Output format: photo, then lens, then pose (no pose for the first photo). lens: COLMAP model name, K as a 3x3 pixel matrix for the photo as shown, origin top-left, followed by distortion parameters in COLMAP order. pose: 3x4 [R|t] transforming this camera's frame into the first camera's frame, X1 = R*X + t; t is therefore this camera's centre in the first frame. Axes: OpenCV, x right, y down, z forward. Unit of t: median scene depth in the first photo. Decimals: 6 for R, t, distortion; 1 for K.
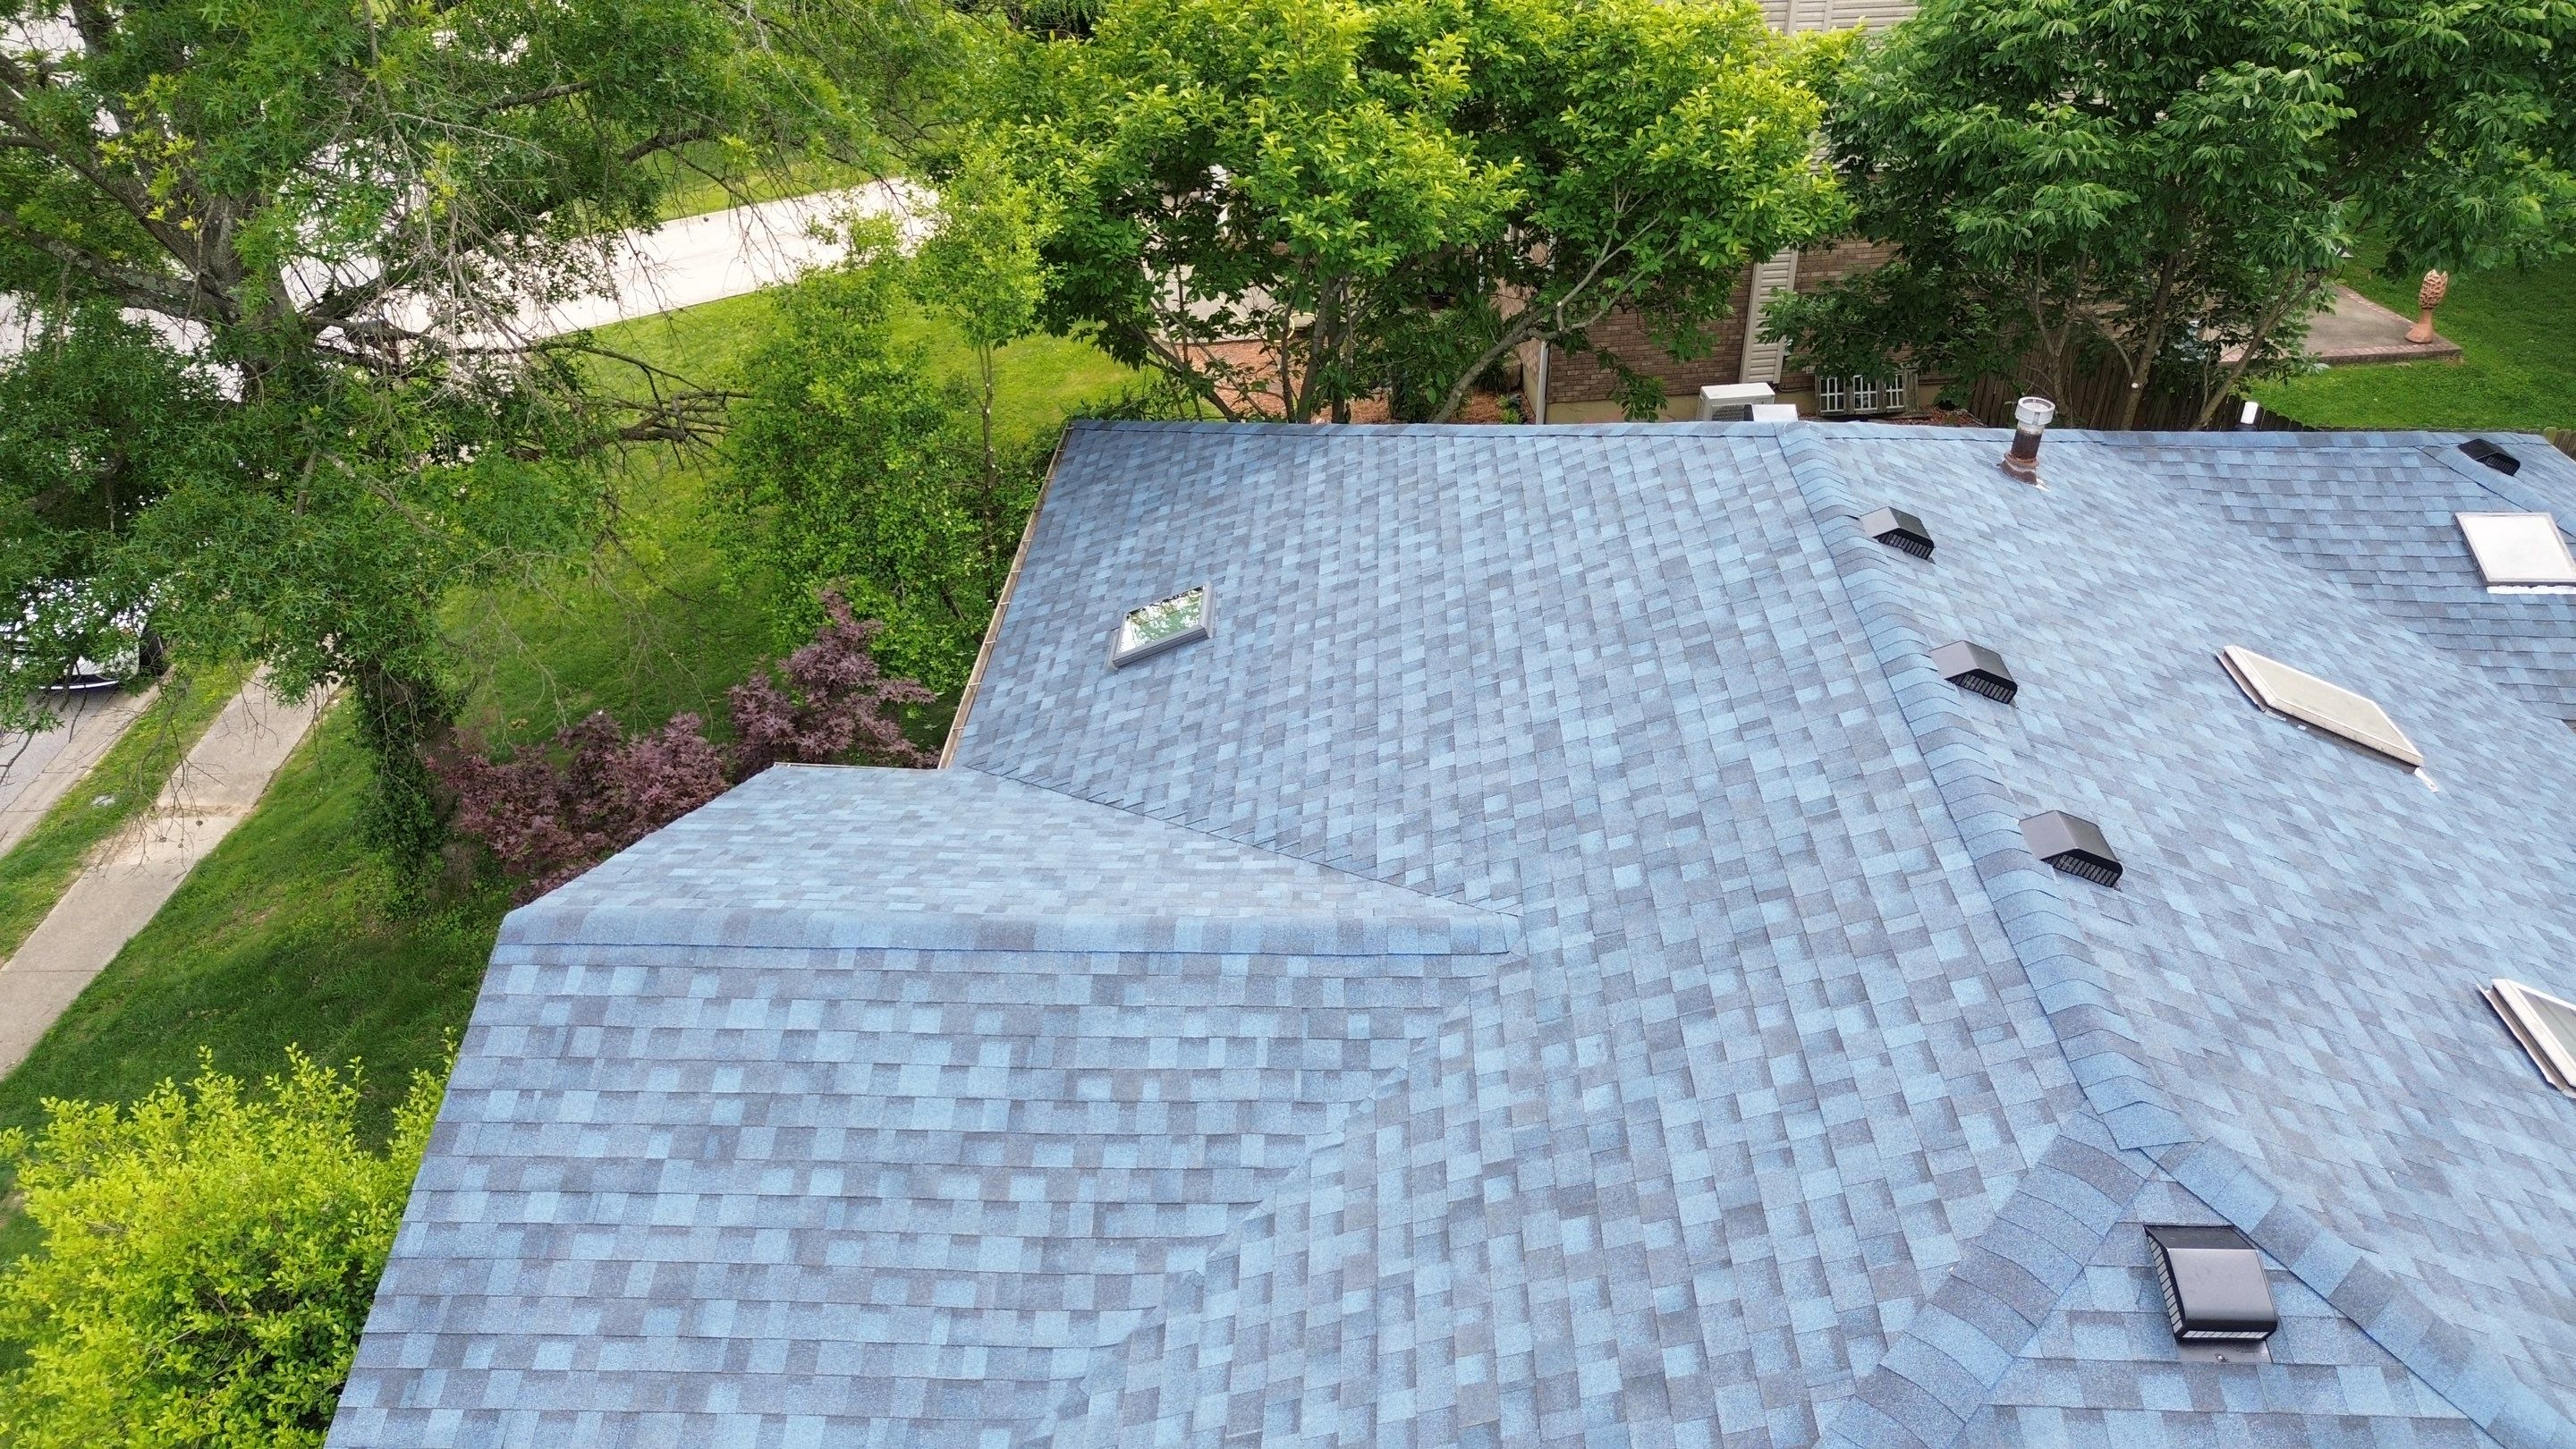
lens RADIAL K [[1821.5, 0, 1285.8], [0, 1821.5, 726.2], [0, 0, 1]] dist [0.062263, -0.058435]
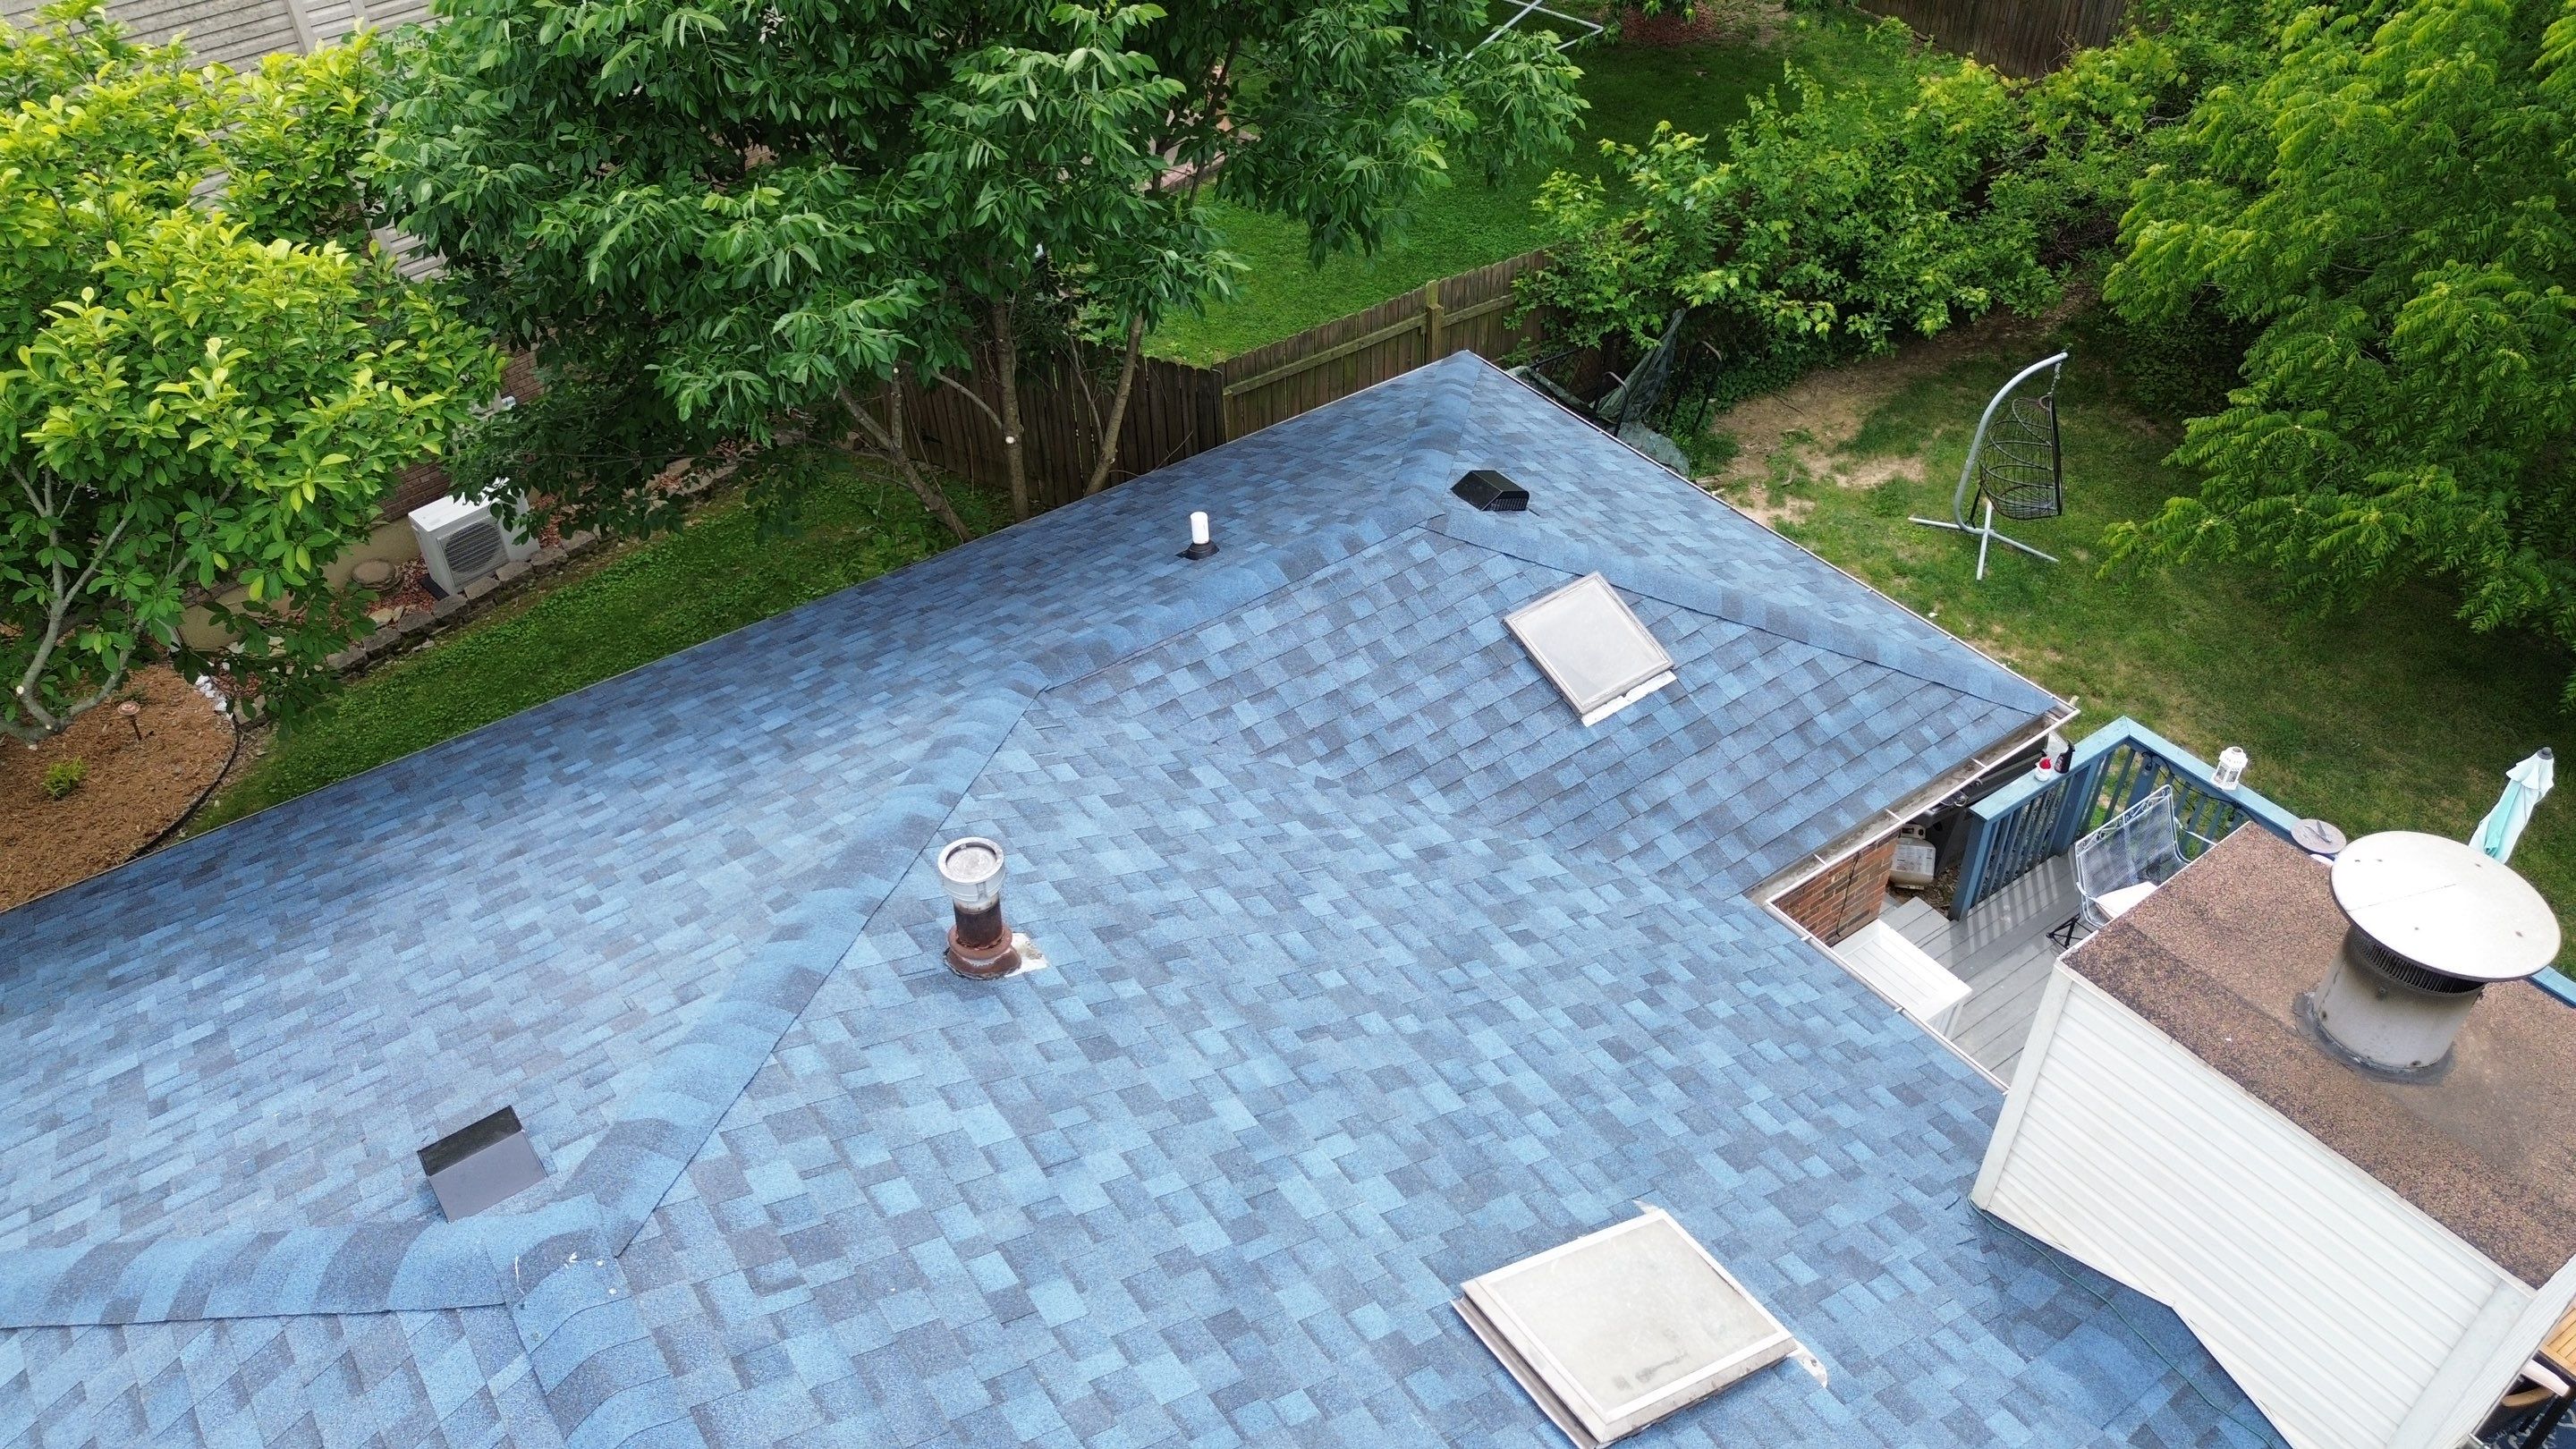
lens RADIAL K [[1836.3, 0, 1286.6], [0, 1836.3, 714.8], [0, 0, 1]] dist [0.065053, -0.064948]
pose [[0.783523, -0.405787, 0.470562, 0.283700], [0.337347, 0.913780, 0.226283, -0.352424], [-0.521813, -0.018555, 0.852858, 0.571756]]
